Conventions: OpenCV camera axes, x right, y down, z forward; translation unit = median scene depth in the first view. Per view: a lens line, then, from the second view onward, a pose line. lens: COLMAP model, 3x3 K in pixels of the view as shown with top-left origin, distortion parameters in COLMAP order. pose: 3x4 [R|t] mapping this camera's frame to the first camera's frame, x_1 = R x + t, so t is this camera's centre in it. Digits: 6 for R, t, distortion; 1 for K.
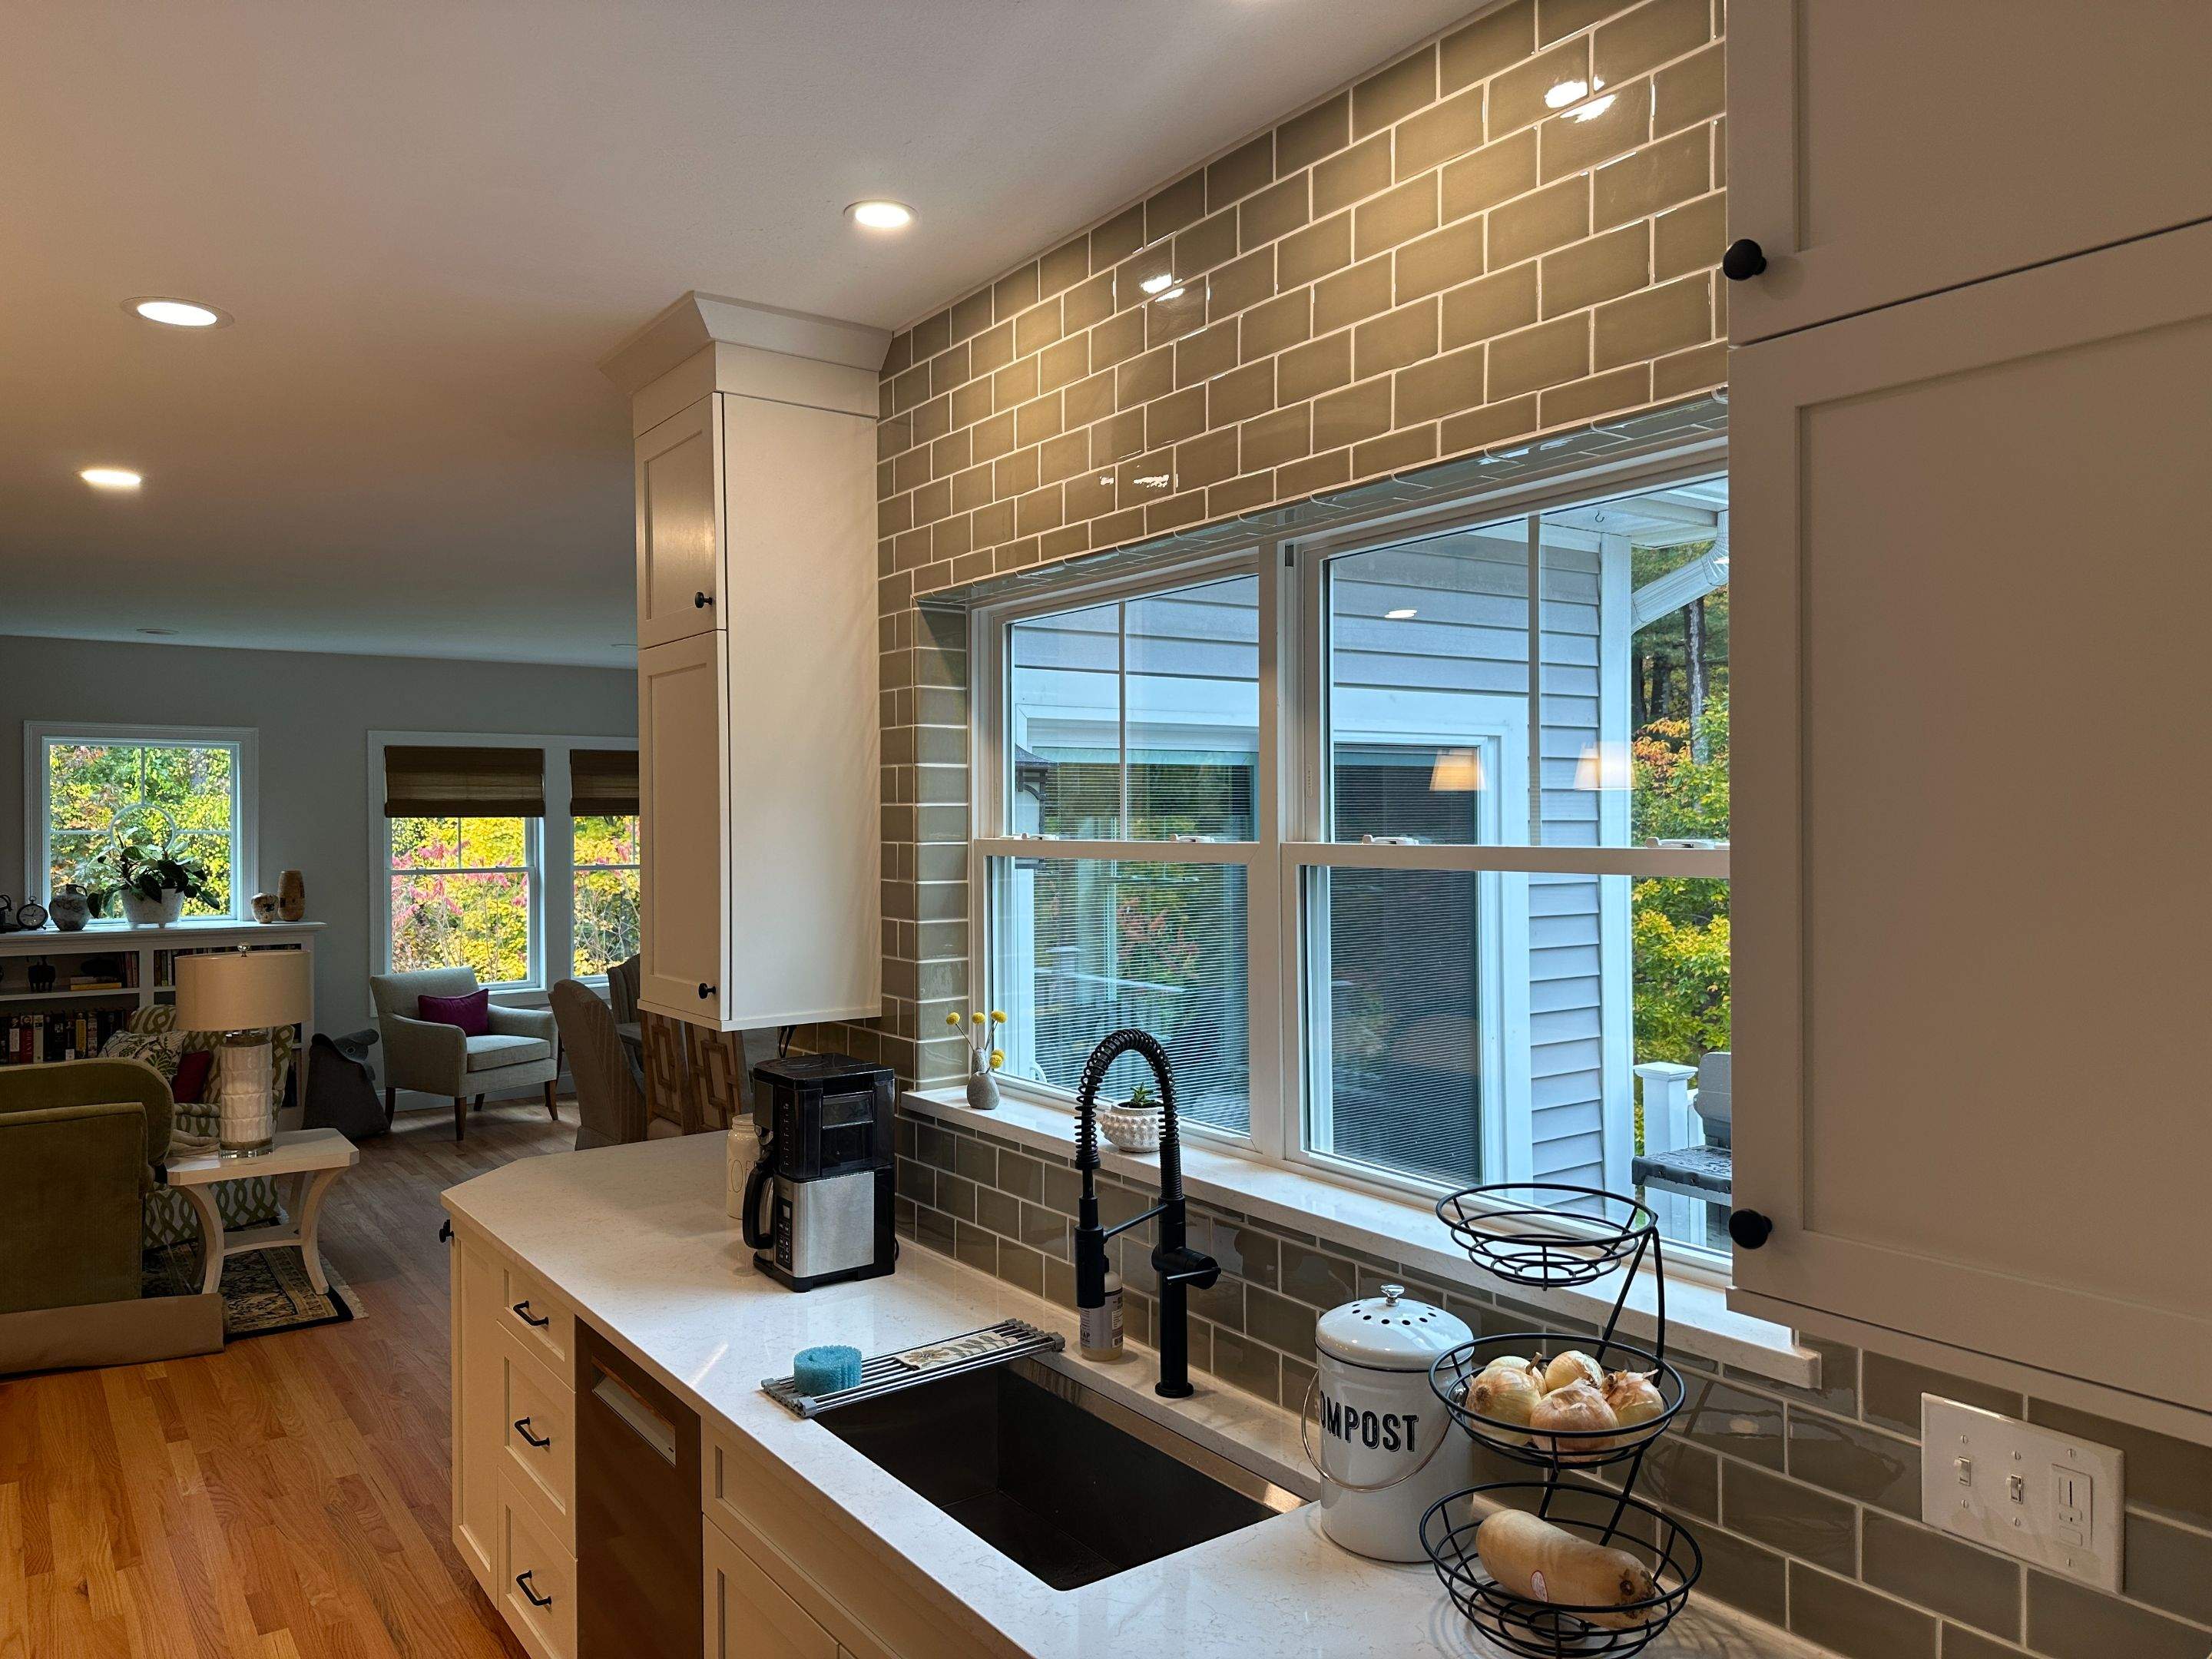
lens RADIAL K [[1529.1, 0, 1106.0], [0, 1529.1, 829.5], [0, 0, 1]] dist [0.097579, -0.164051]
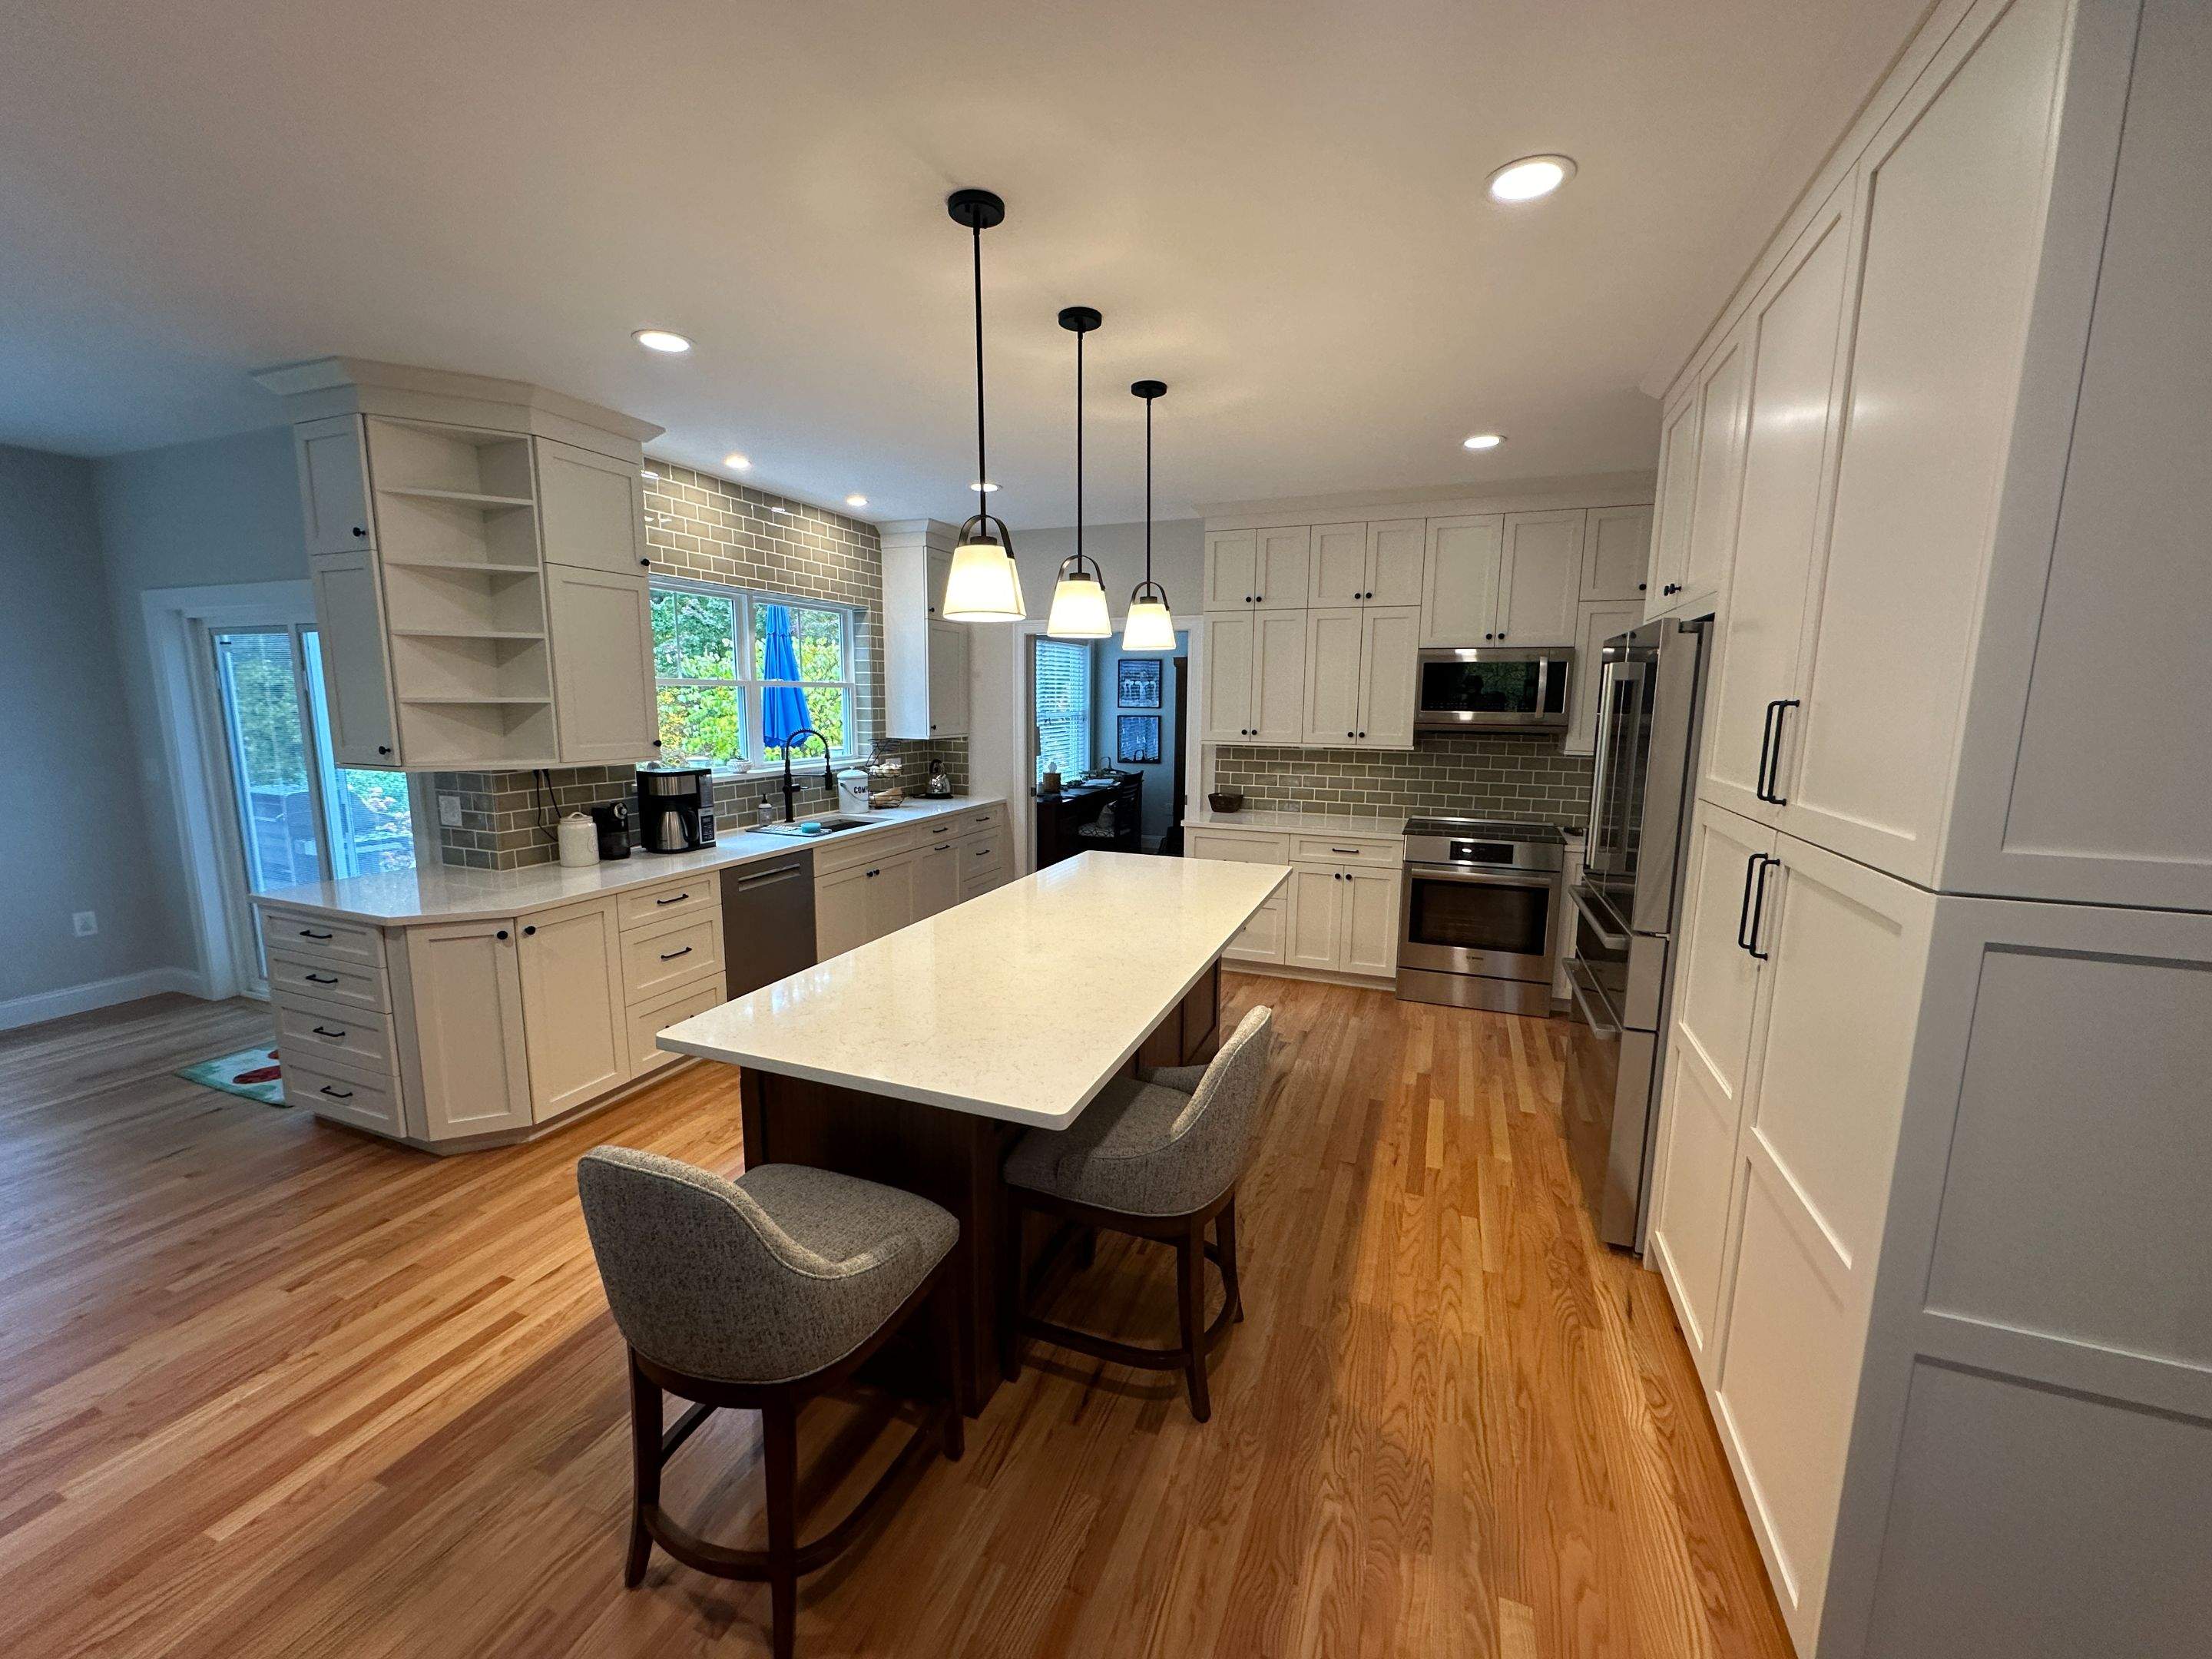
lens RADIAL K [[879.4, 0, 1106.2], [0, 879.4, 834.0], [0, 0, 1]] dist [0.001708, 0.000305]
pose [[-0.525303, -0.123597, 0.841891, -2.154122], [0.003608, 0.989062, 0.147454, 0.063777], [-0.850908, 0.080496, -0.519111, 1.415814]]
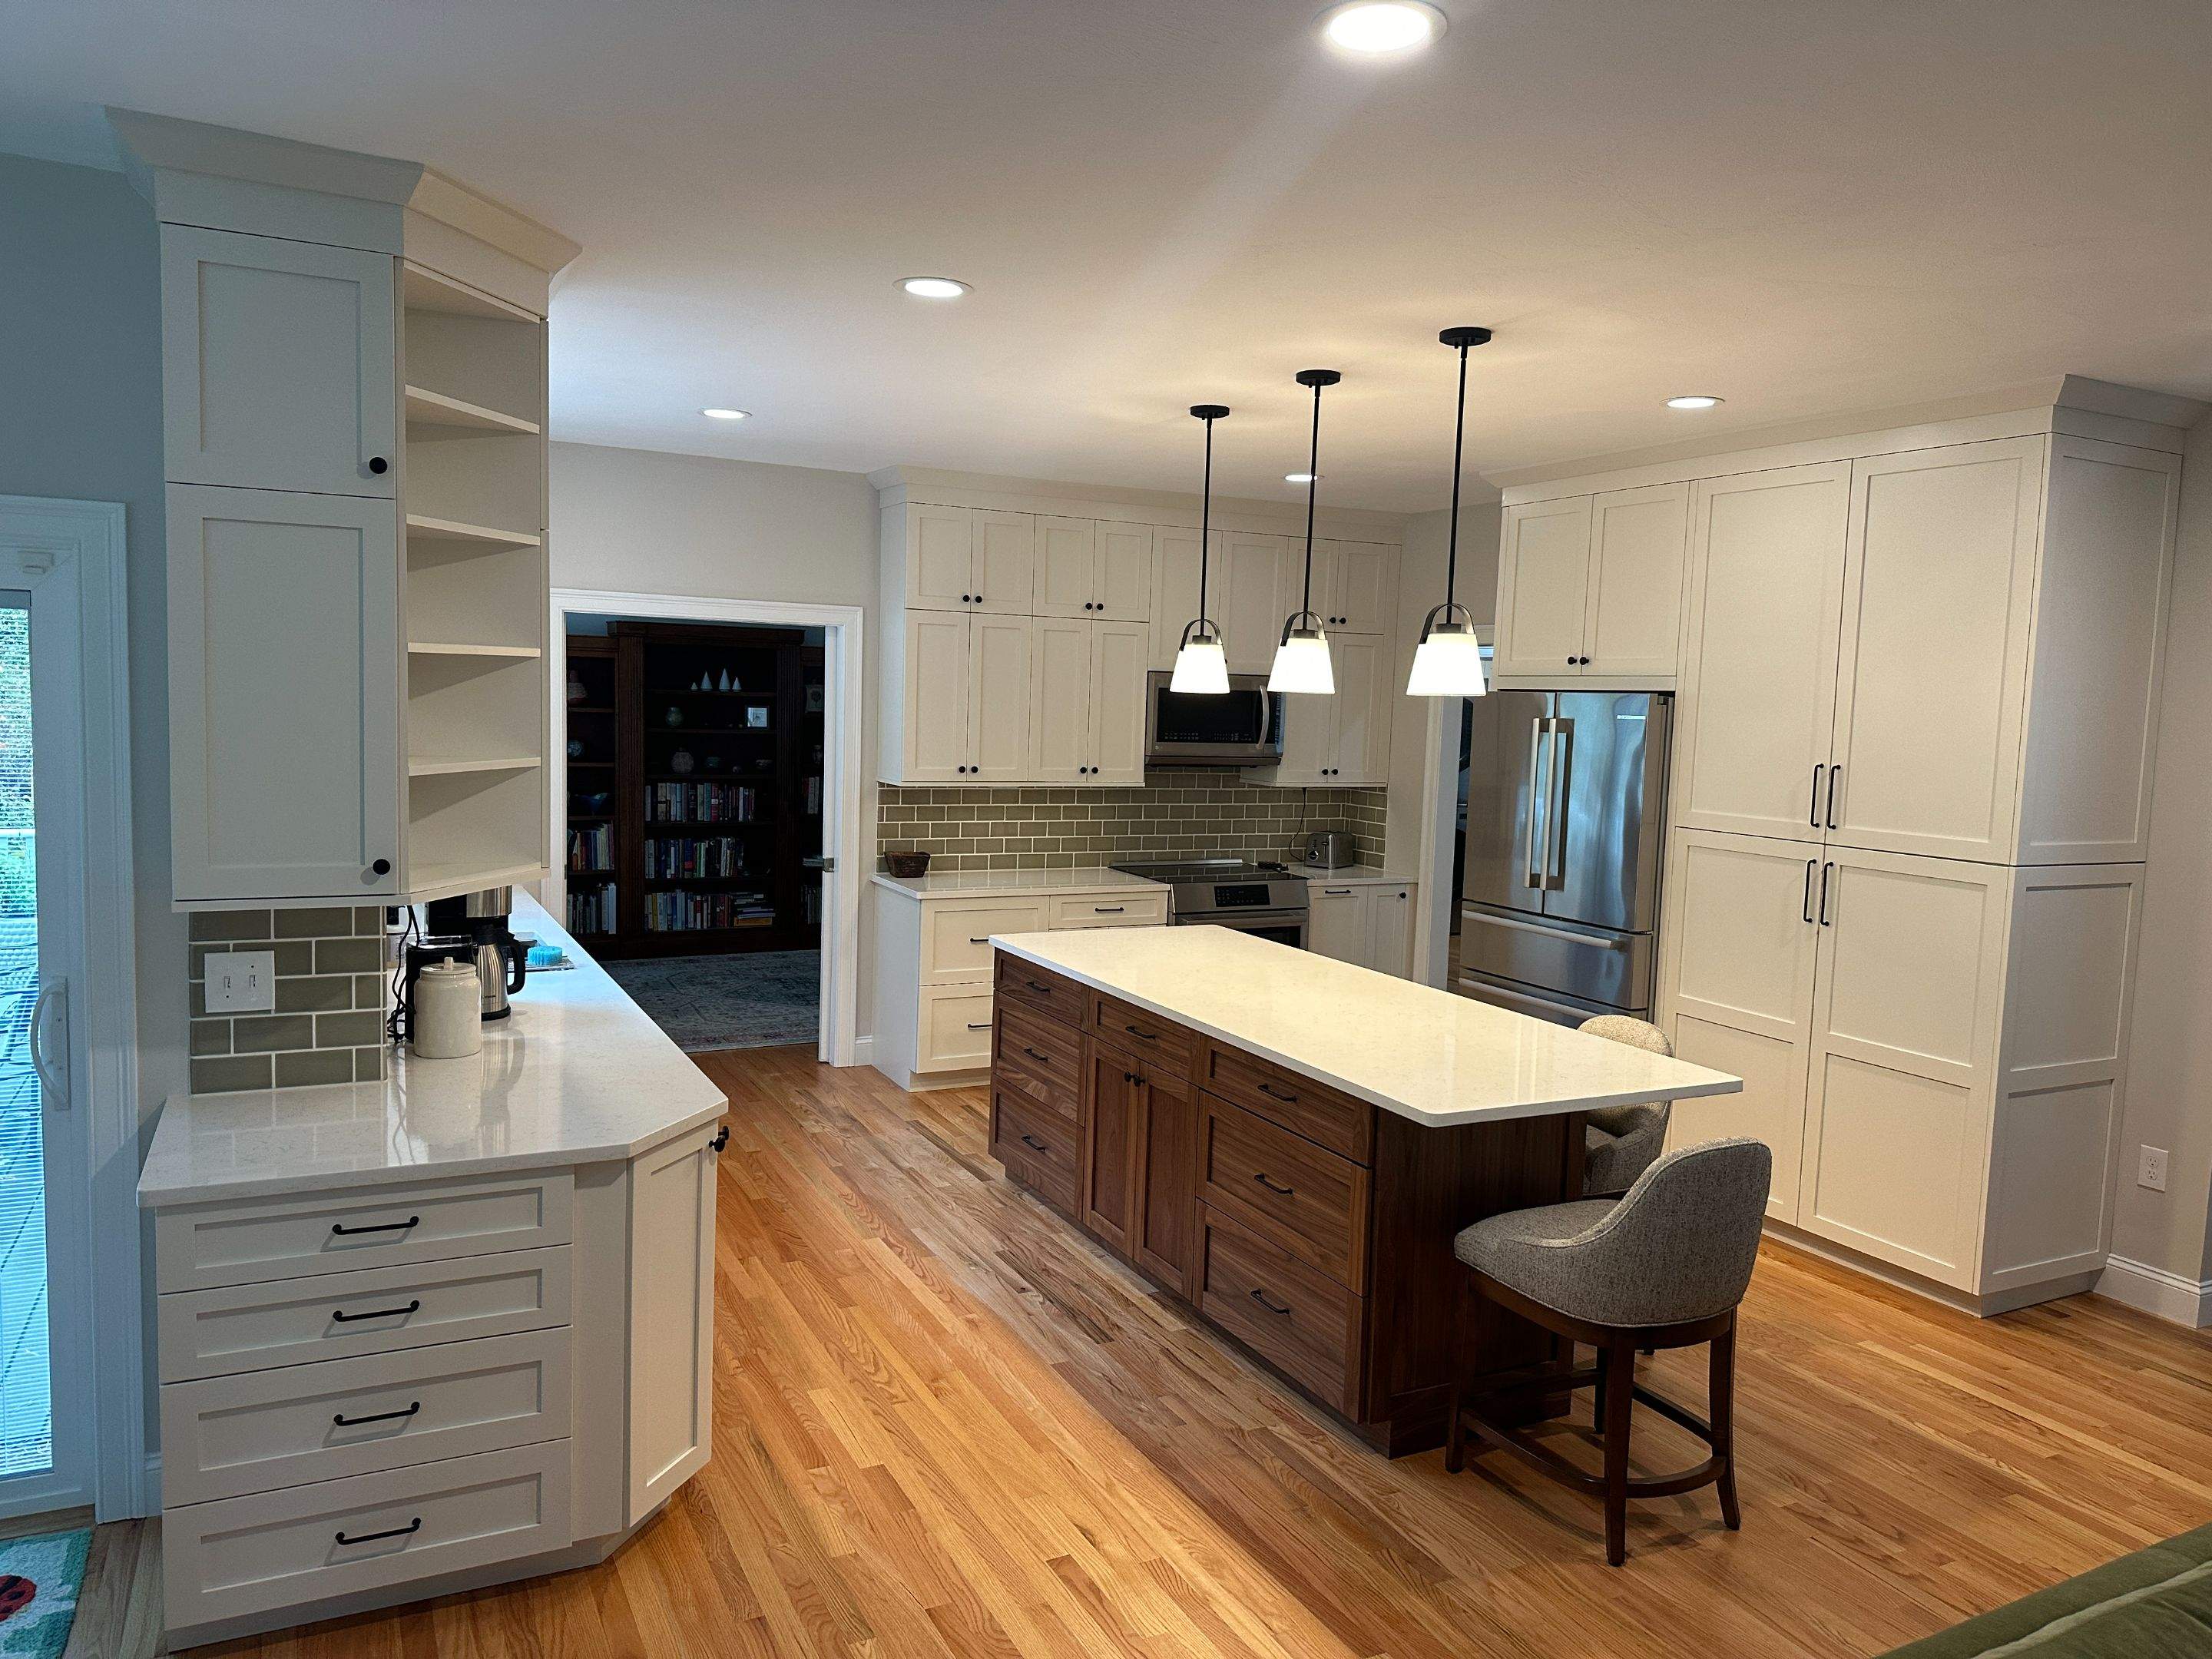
lens RADIAL K [[1529.1, 0, 1106.0], [0, 1529.1, 829.5], [0, 0, 1]] dist [0.097579, -0.164051]
pose [[-0.984981, -0.035262, 0.169026, -1.210157], [-0.019354, 0.995303, 0.094851, -0.031829], [-0.171577, 0.090155, -0.981037, 2.798887]]
